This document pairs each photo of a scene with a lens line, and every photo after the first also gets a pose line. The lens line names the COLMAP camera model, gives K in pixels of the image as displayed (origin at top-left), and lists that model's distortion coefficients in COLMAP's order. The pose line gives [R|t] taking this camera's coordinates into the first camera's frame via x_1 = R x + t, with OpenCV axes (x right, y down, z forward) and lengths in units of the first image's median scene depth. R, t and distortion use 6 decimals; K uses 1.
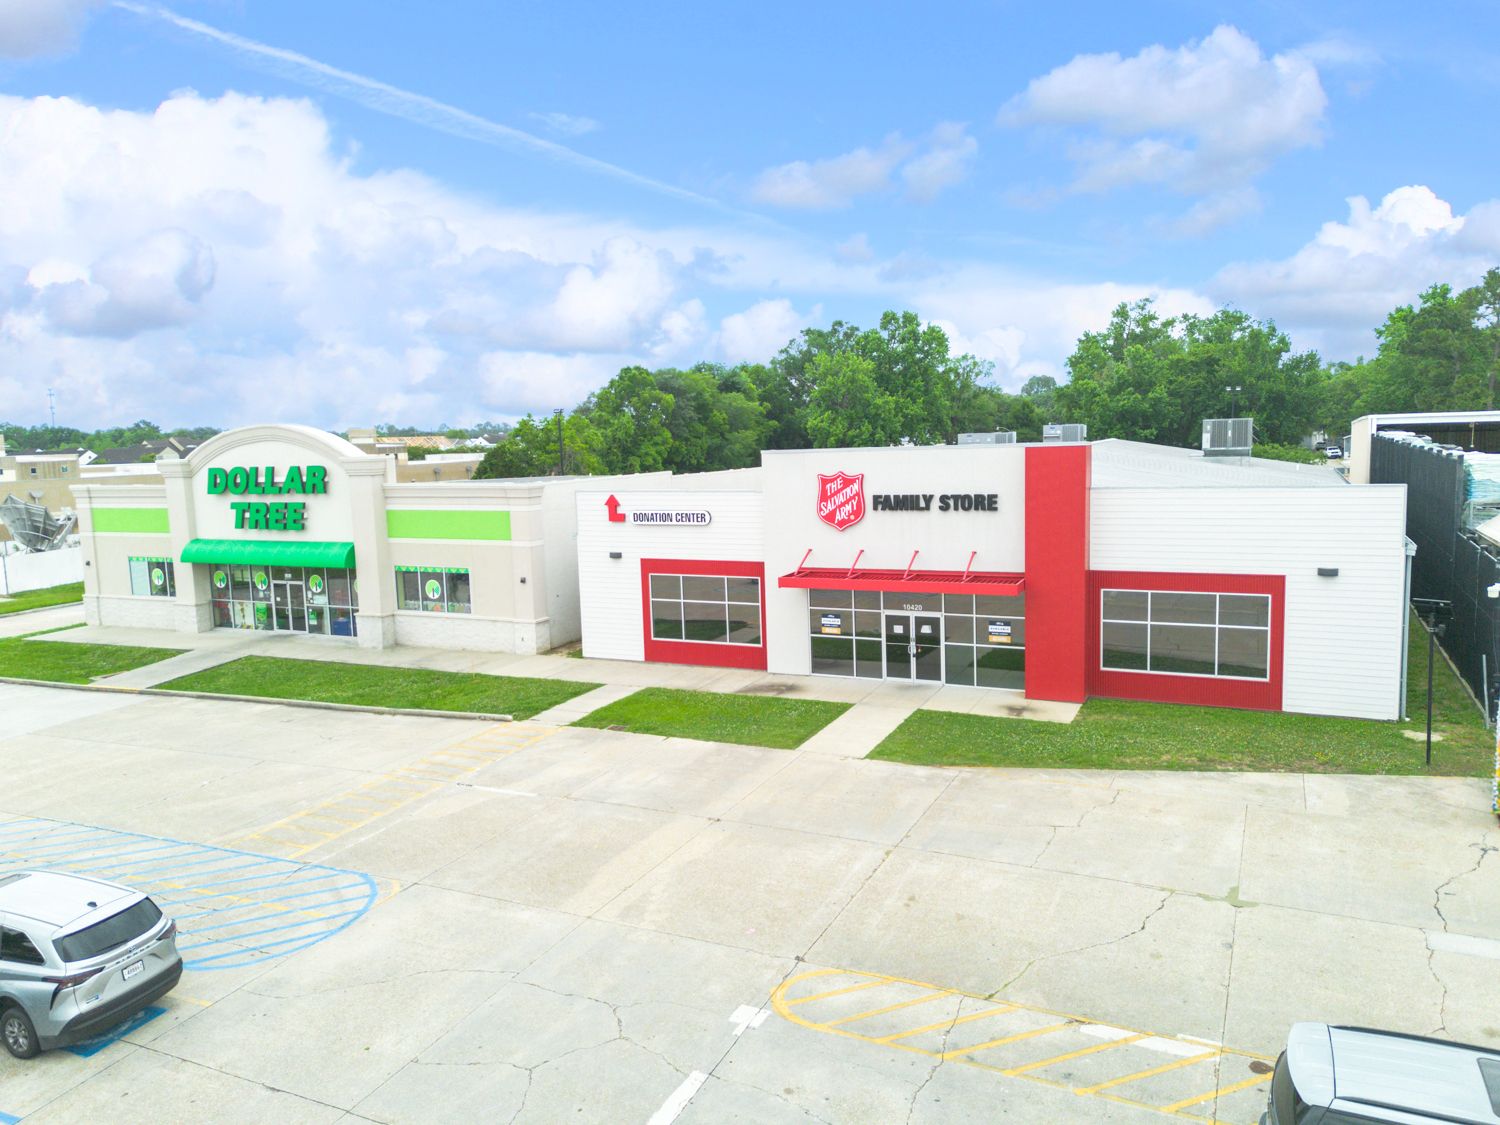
lens RADIAL K [[1096.3, 0, 750.0], [0, 1096.3, 562.5], [0, 0, 1]] dist [0.088899, -0.102945]
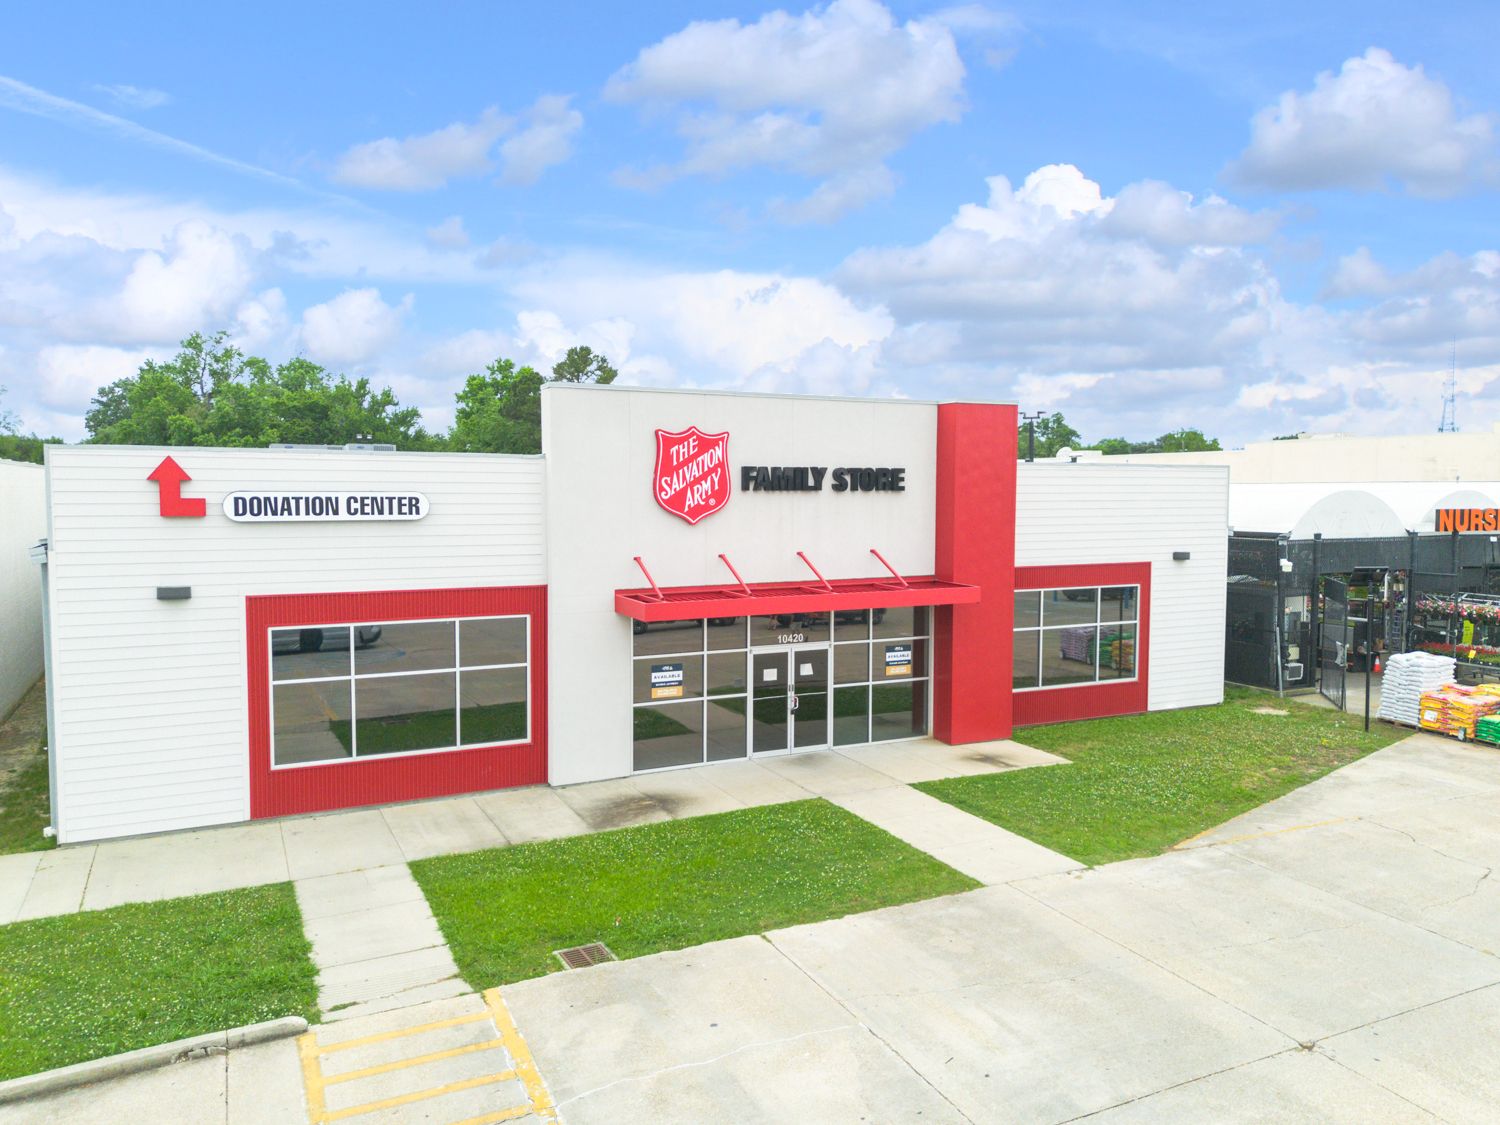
lens RADIAL K [[1096.3, 0, 750.0], [0, 1096.3, 562.5], [0, 0, 1]] dist [0.088899, -0.102945]
pose [[0.599673, -0.018652, 0.800028, -0.396841], [0.074814, 0.996656, -0.032843, 0.015197], [-0.796741, 0.079548, 0.599063, 0.626955]]
